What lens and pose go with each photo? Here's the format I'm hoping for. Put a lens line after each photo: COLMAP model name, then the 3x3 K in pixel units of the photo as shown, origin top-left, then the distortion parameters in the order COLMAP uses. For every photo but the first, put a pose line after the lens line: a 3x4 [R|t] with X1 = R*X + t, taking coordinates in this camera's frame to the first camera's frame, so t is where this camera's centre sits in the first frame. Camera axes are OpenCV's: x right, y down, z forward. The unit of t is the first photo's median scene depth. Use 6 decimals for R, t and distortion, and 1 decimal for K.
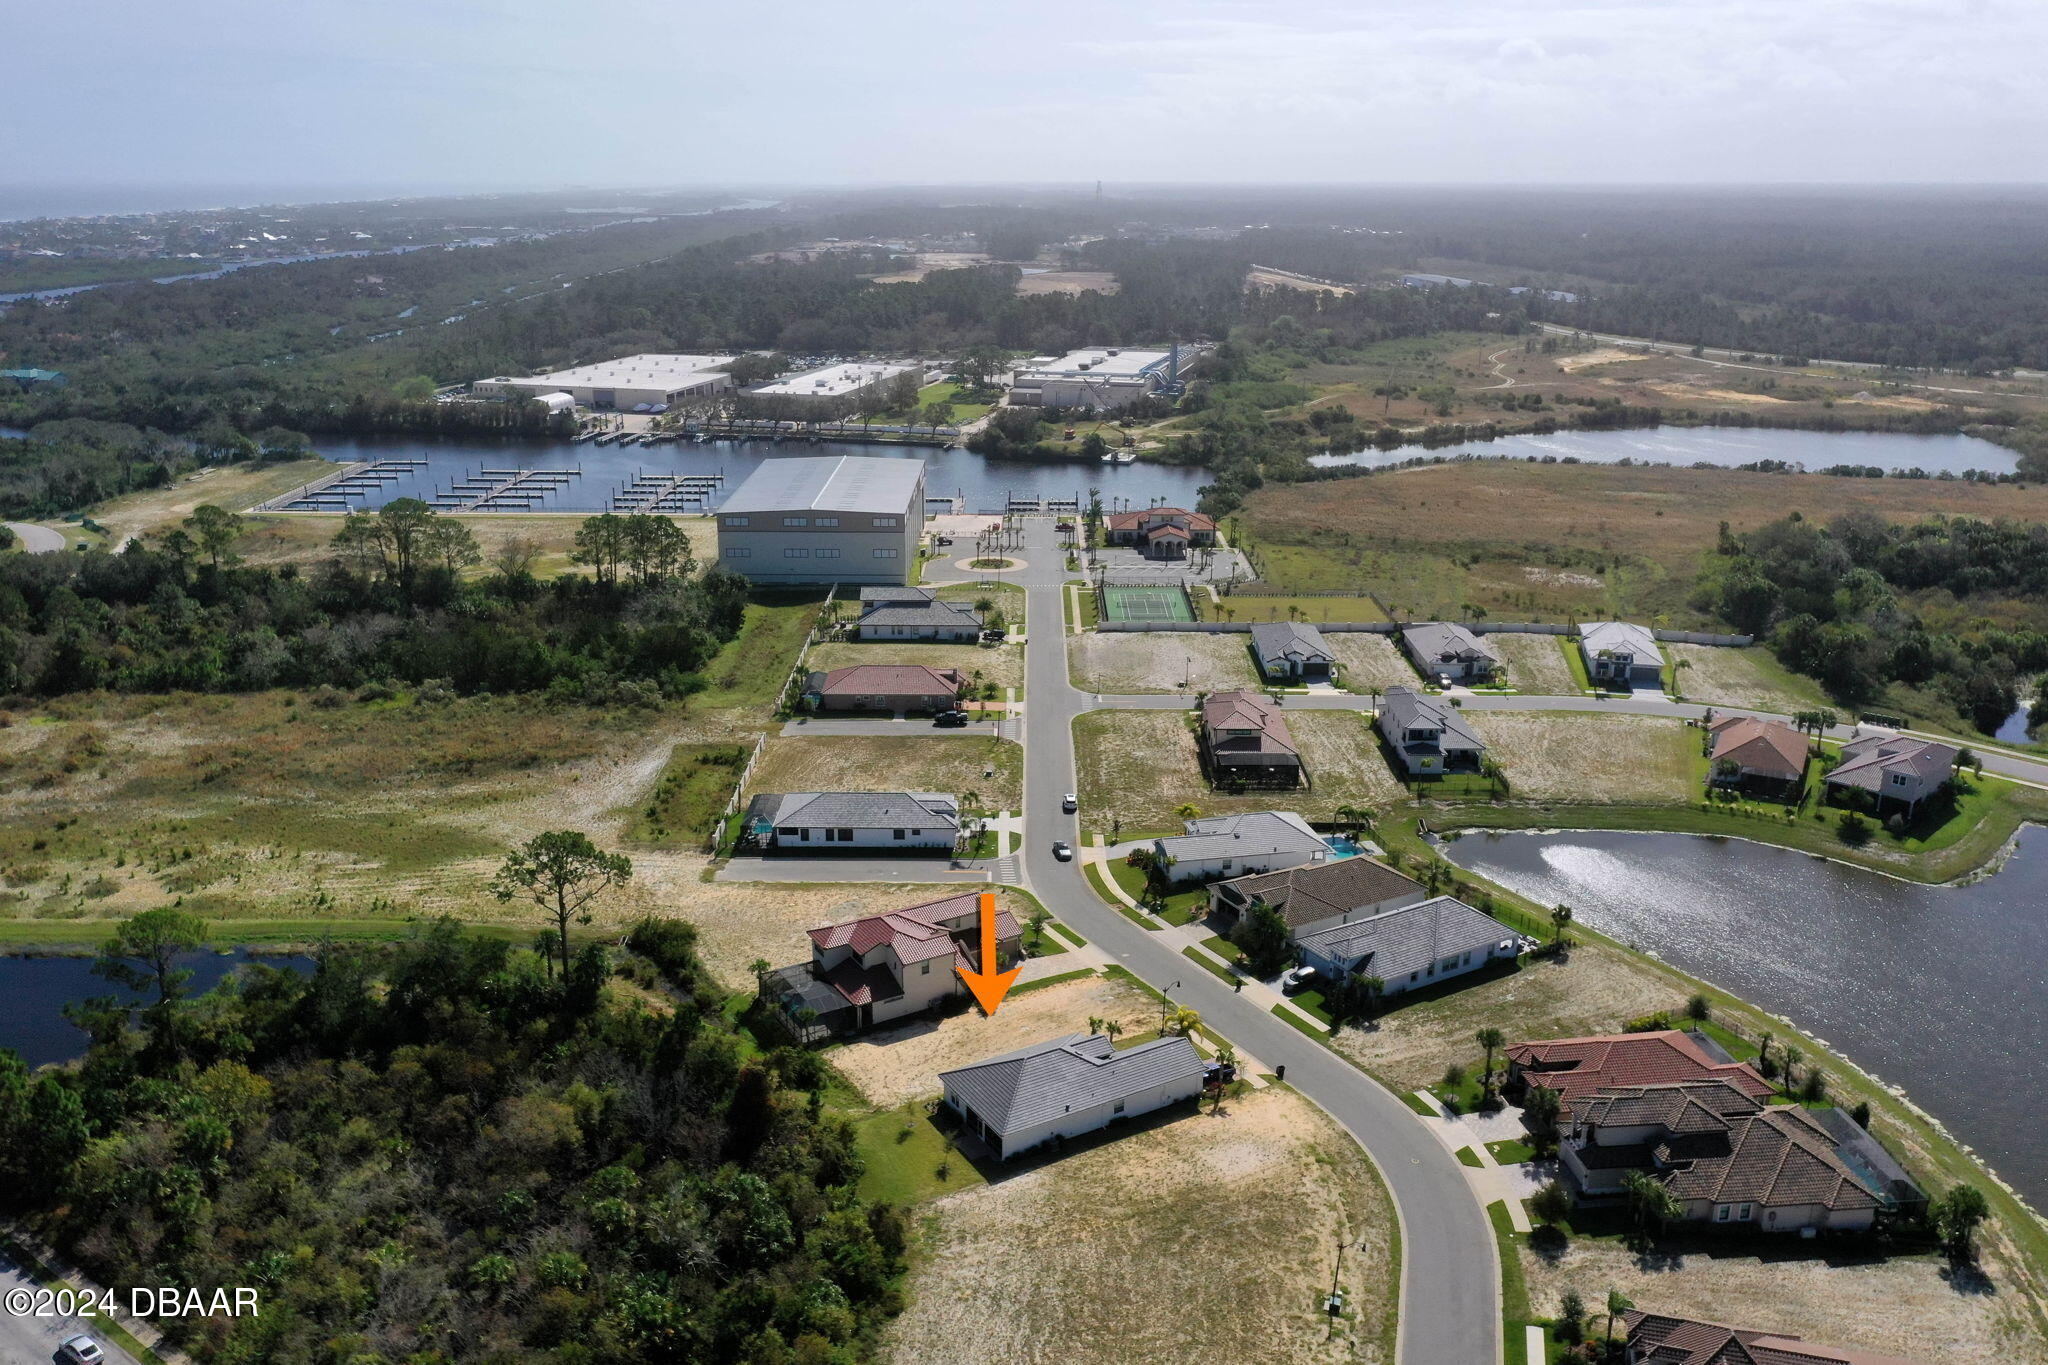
lens RADIAL K [[1637.5, 0, 1024.0], [0, 1637.5, 682.5], [0, 0, 1]] dist [0.013256, -0.000960]
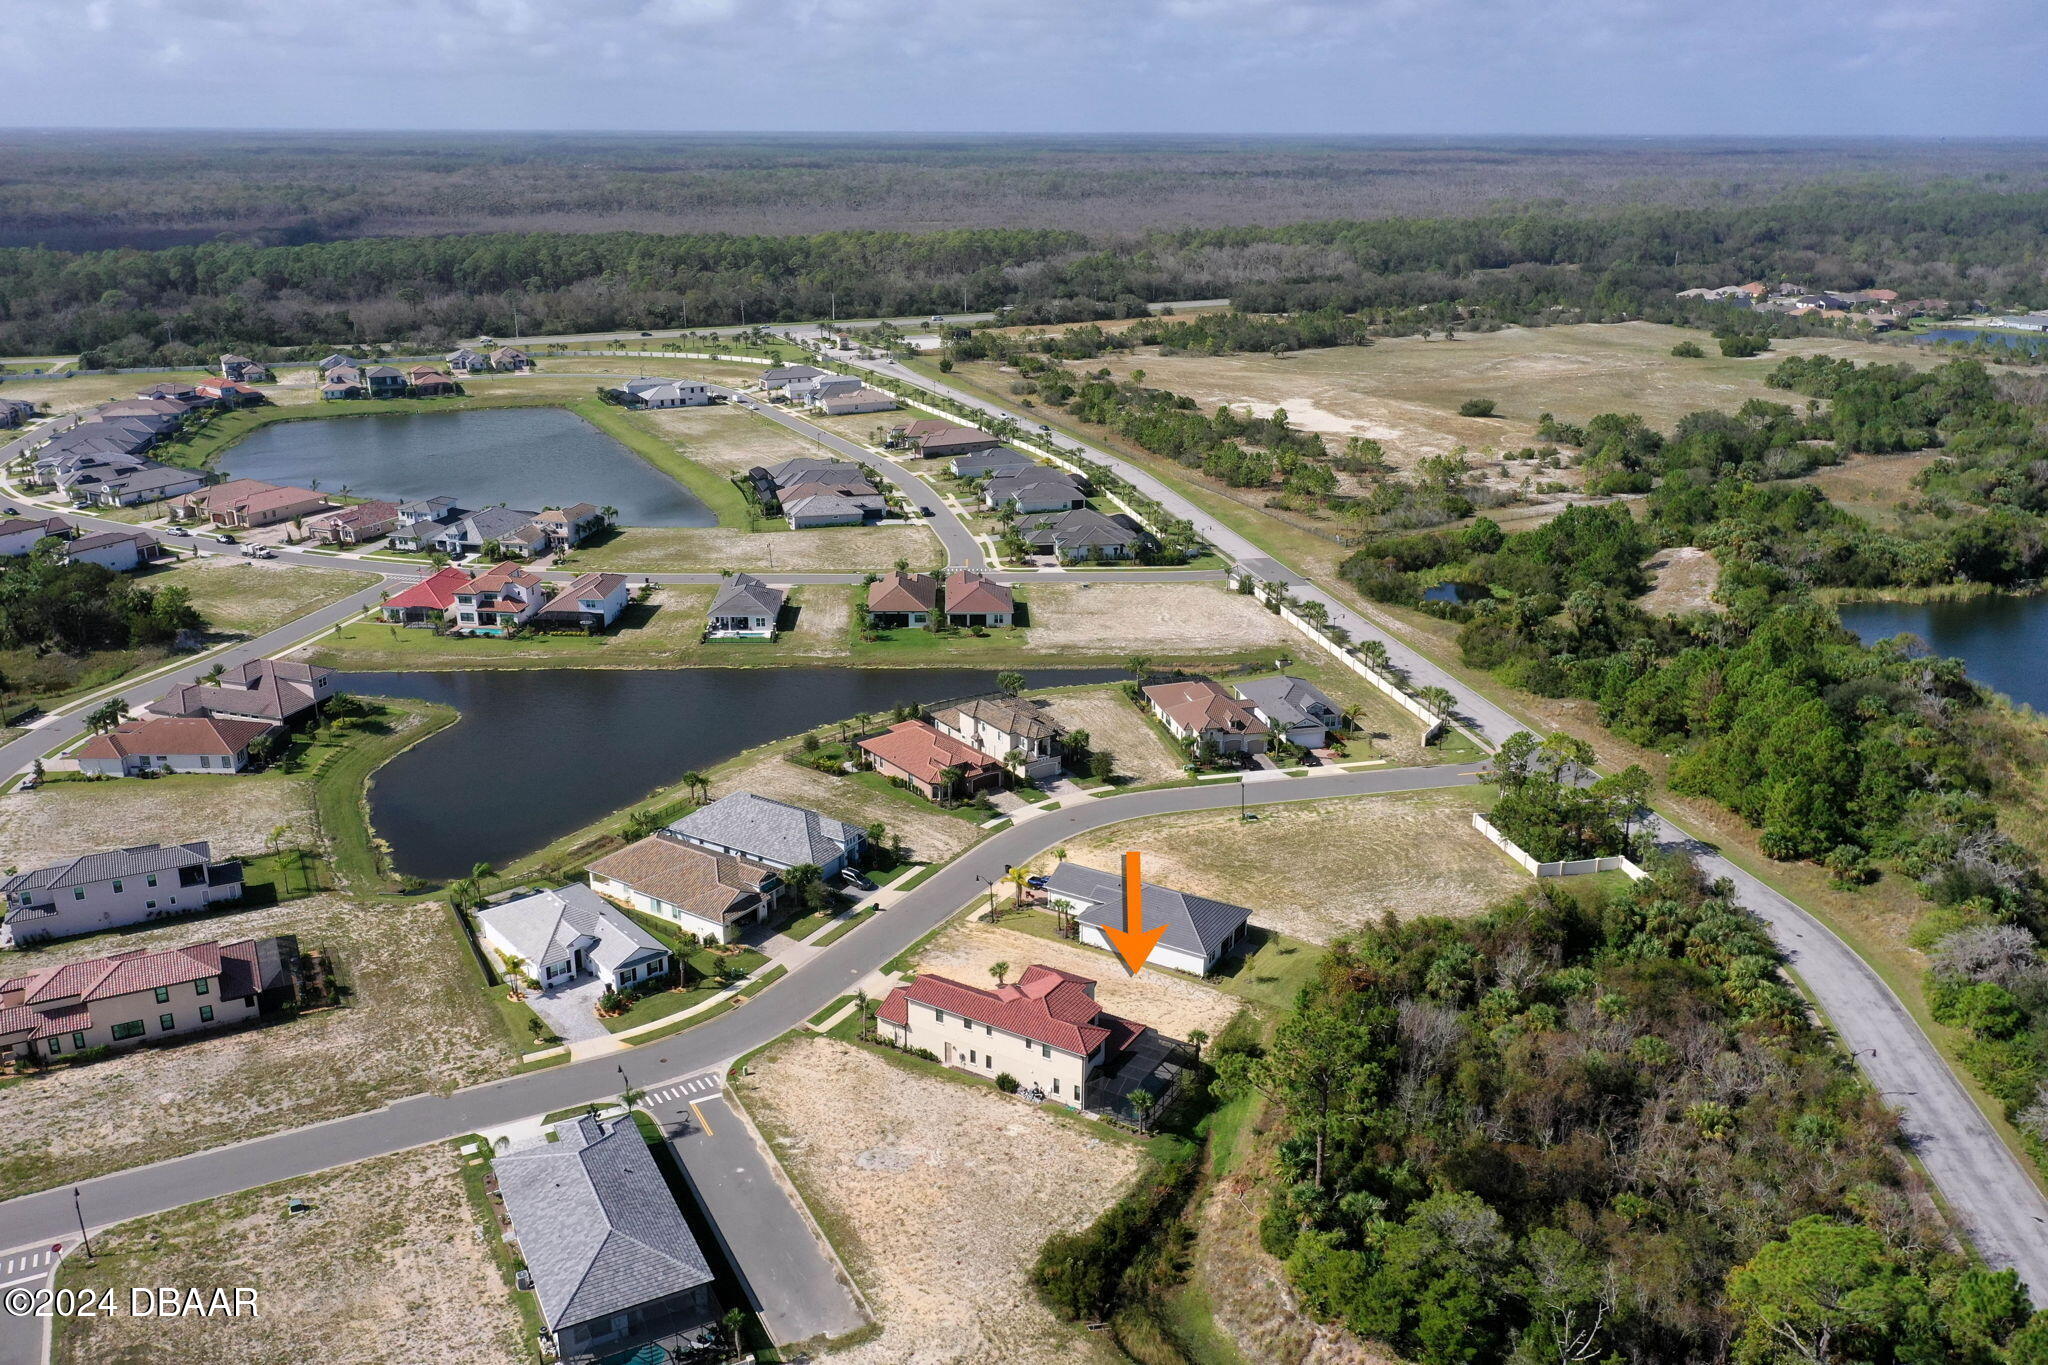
lens RADIAL K [[1596.9, 0, 1003.0], [0, 1596.9, 683.2], [0, 0, 1]] dist [0.004711, 0.004131]
pose [[-0.460880, -0.298179, 0.835870, -0.655193], [0.255572, 0.857371, 0.446765, -0.343312], [-0.849866, 0.419530, -0.318939, 1.077472]]
